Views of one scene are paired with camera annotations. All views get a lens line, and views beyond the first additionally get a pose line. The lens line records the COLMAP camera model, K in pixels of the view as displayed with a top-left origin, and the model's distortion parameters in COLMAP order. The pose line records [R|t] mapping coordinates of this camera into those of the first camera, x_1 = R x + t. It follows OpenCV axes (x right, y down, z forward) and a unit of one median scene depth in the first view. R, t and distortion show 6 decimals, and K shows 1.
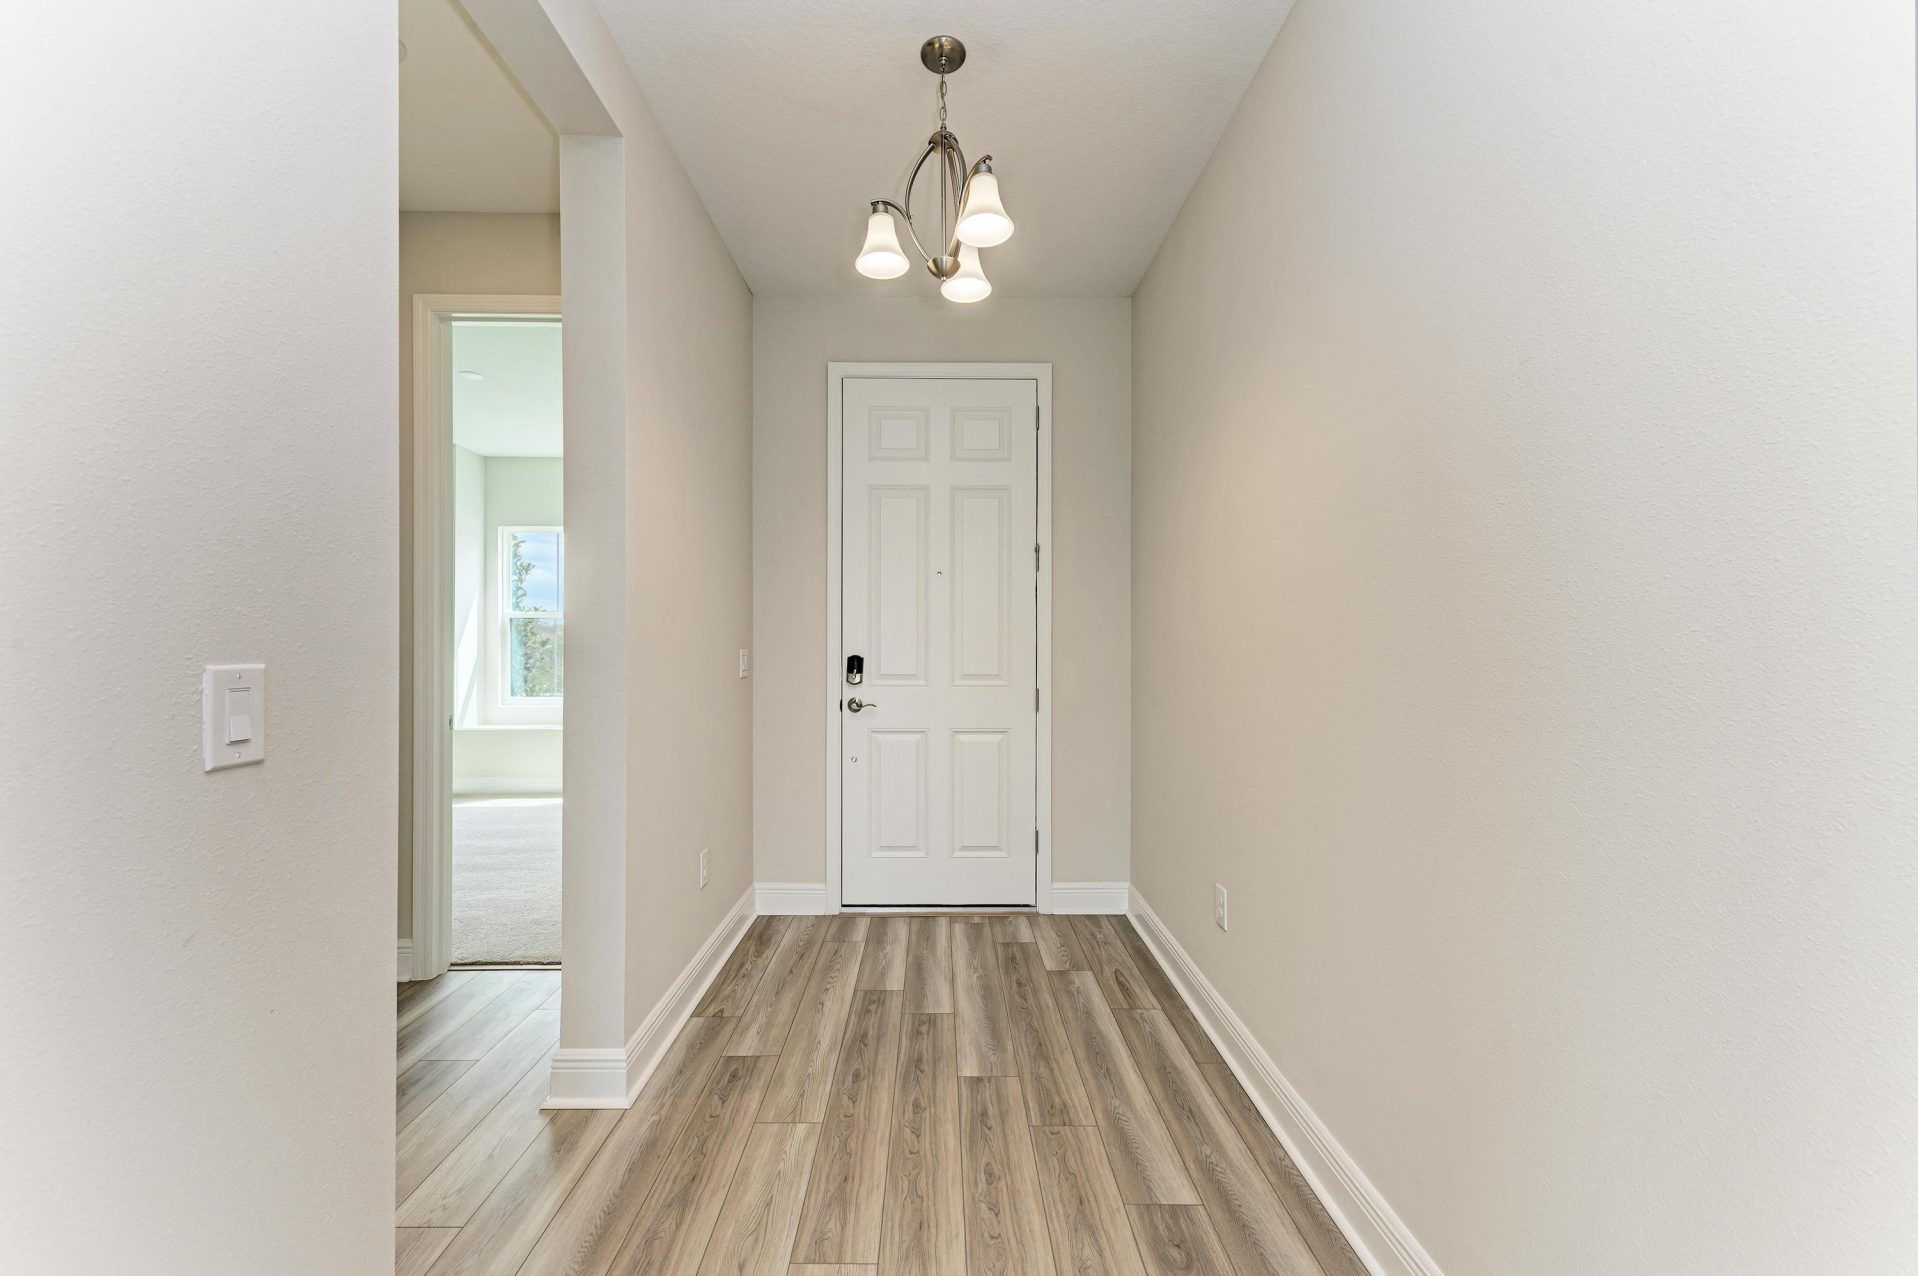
lens RADIAL K [[754.4, 0, 959.0], [0, 754.4, 638.0], [0, 0, 1]] dist [0.002750, -0.000157]
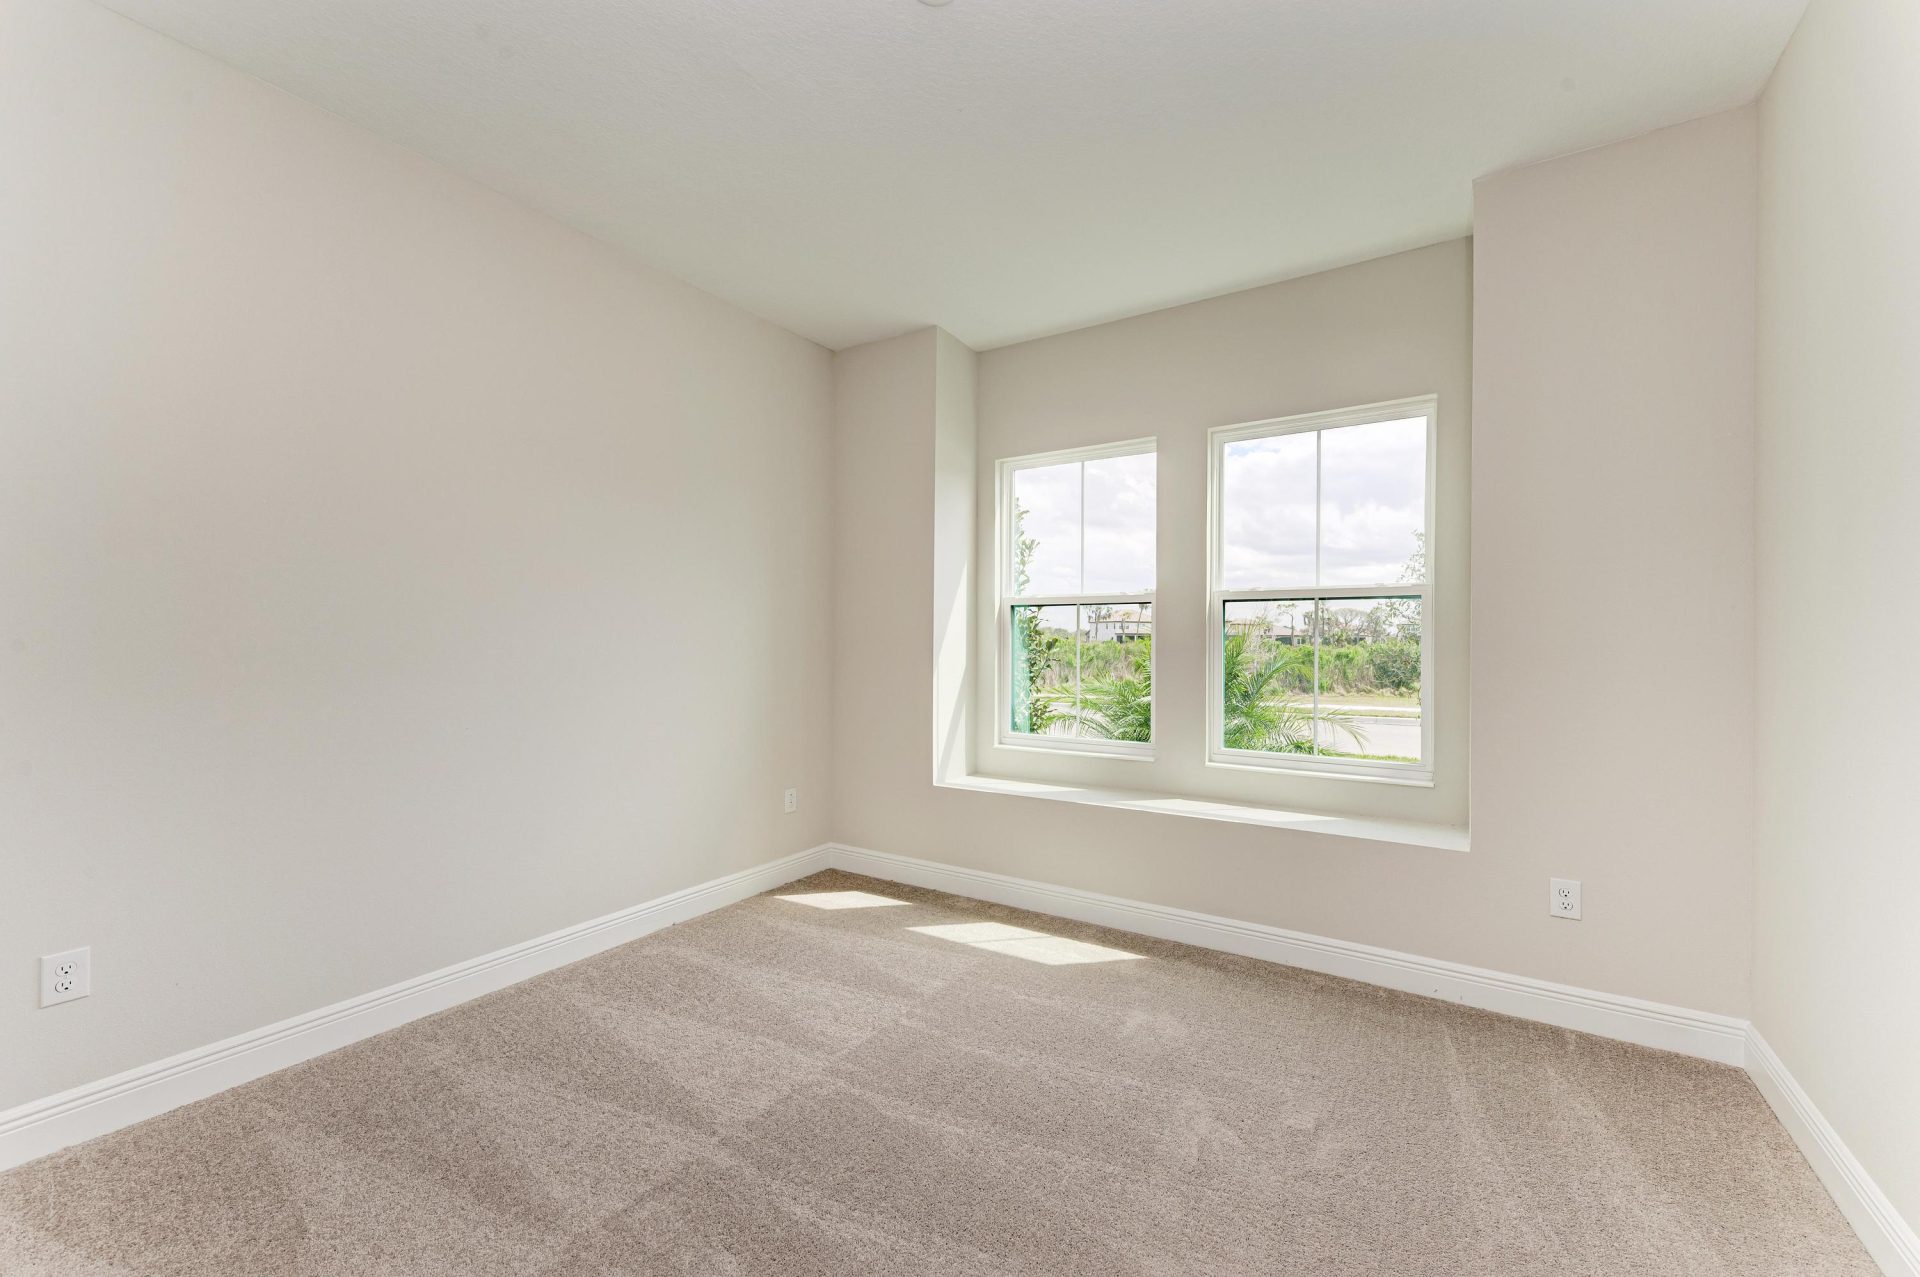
lens RADIAL K [[755.2, 0, 960.0], [0, 755.2, 638.5], [0, 0, 1]] dist [0.002750, -0.000157]
pose [[0.823515, 0.004266, -0.567279, -0.216944], [-0.005866, 0.999982, -0.000996, 0.001732], [0.567264, 0.004148, 0.823525, 0.364128]]
